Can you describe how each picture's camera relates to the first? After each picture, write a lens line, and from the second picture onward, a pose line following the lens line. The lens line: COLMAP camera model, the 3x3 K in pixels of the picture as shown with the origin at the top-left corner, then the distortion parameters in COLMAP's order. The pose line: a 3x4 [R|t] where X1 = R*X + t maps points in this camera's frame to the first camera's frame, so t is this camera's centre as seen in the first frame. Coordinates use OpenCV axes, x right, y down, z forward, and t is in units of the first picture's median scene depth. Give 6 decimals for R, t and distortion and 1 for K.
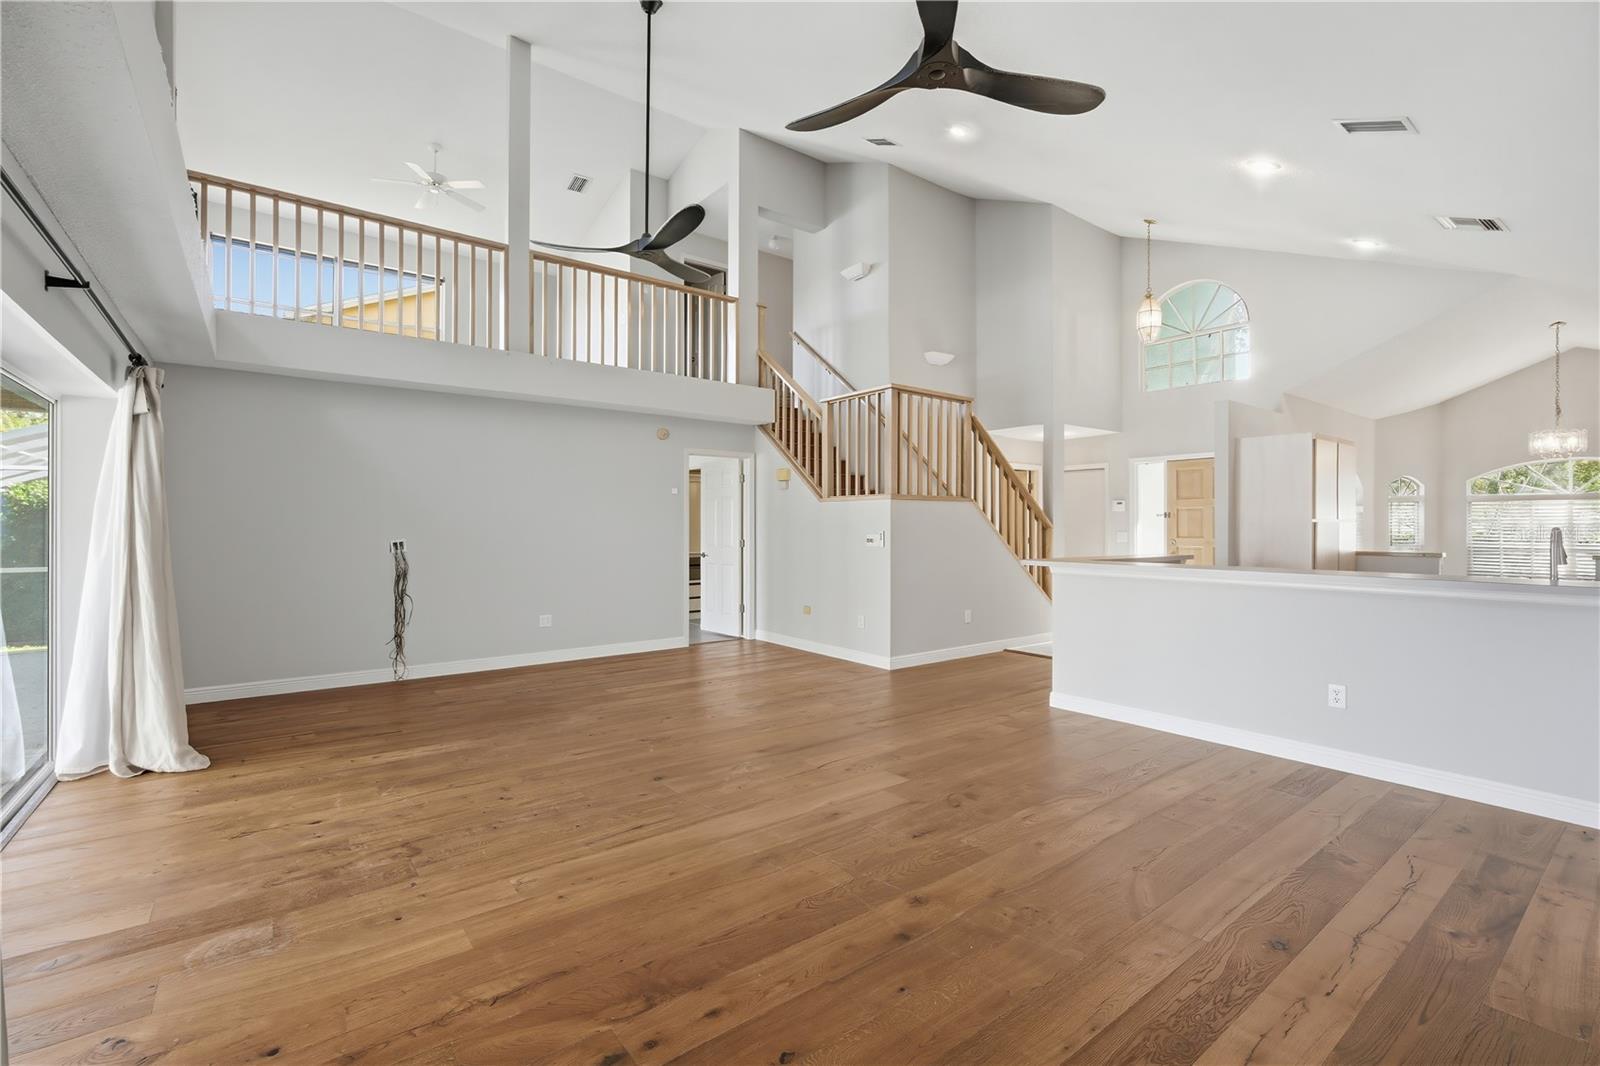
lens RADIAL K [[708.8, 0, 801.1], [0, 708.8, 531.0], [0, 0, 1]] dist [-0.003903, -0.000378]
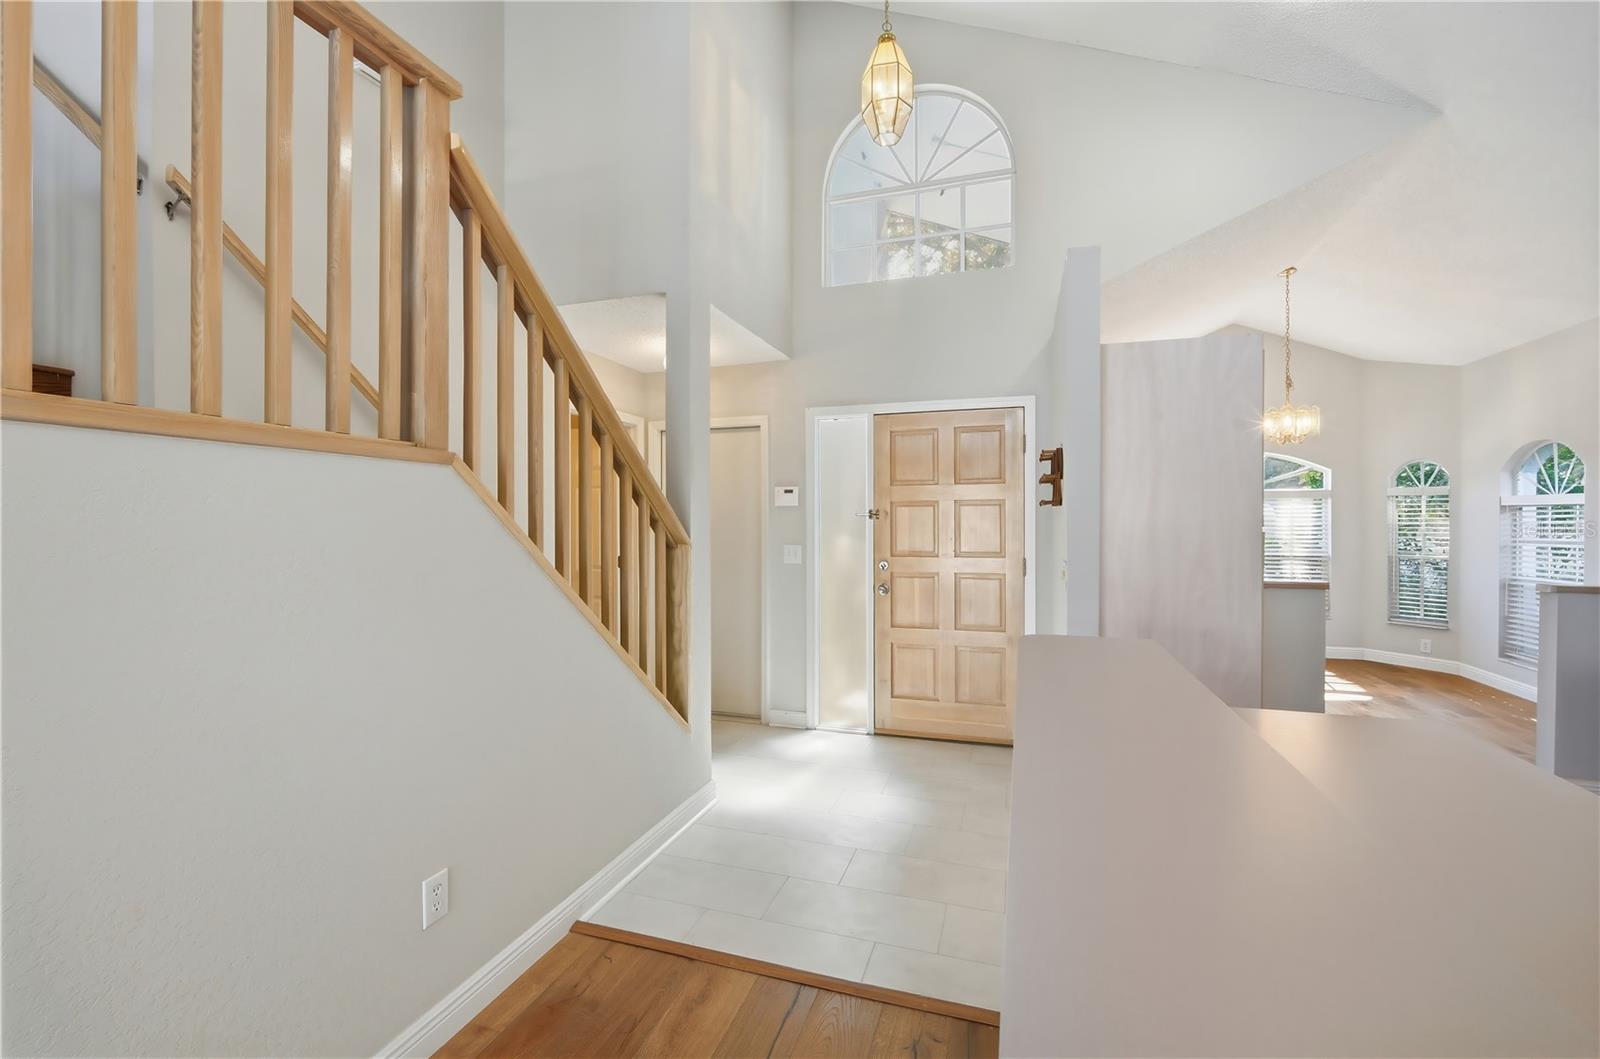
lens RADIAL K [[694.0, 0, 799.7], [0, 694.0, 523.4], [0, 0, 1]] dist [0.000129, 0.000140]
pose [[0.819012, -0.004013, 0.573763, 0.189378], [0.004458, 0.999990, 0.000630, -0.018158], [-0.573759, 0.002041, 0.819021, 0.676311]]
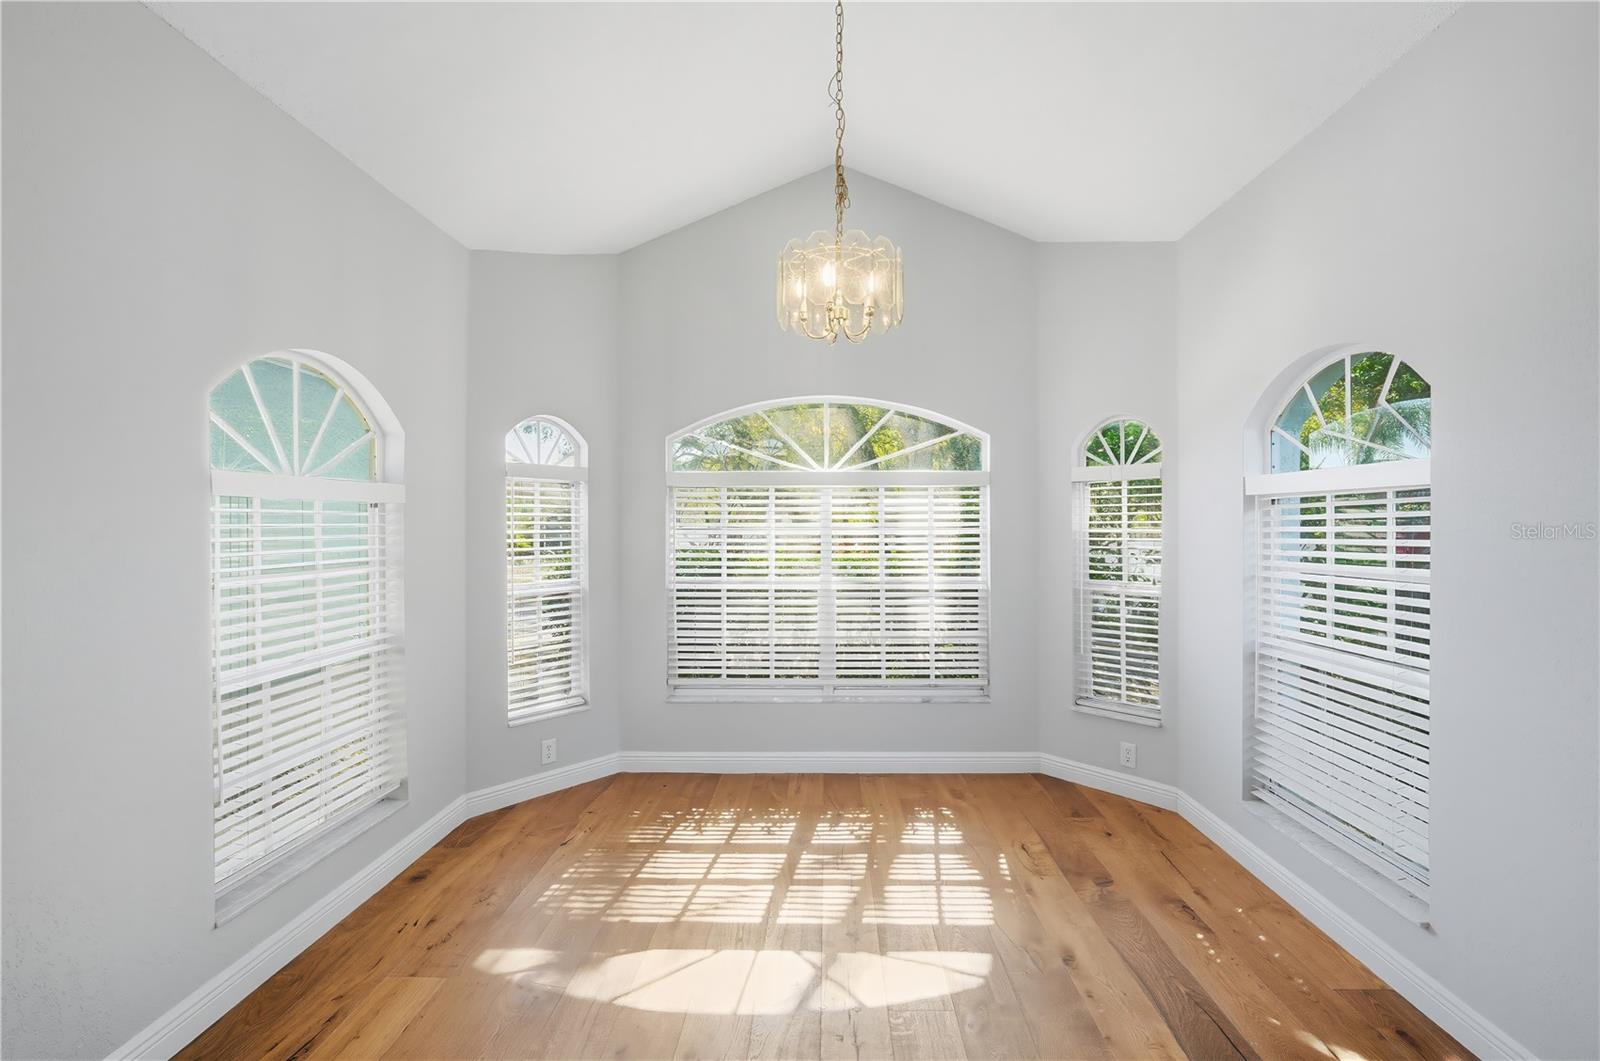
lens RADIAL K [[708.8, 0, 803.4], [0, 708.8, 524.8], [0, 0, 1]] dist [-0.003903, -0.000378]
pose [[0.632282, 0.006743, 0.774709, 0.804488], [0.001123, 0.999953, -0.009621, -0.014101], [-0.774737, 0.006953, 0.632245, 0.801318]]
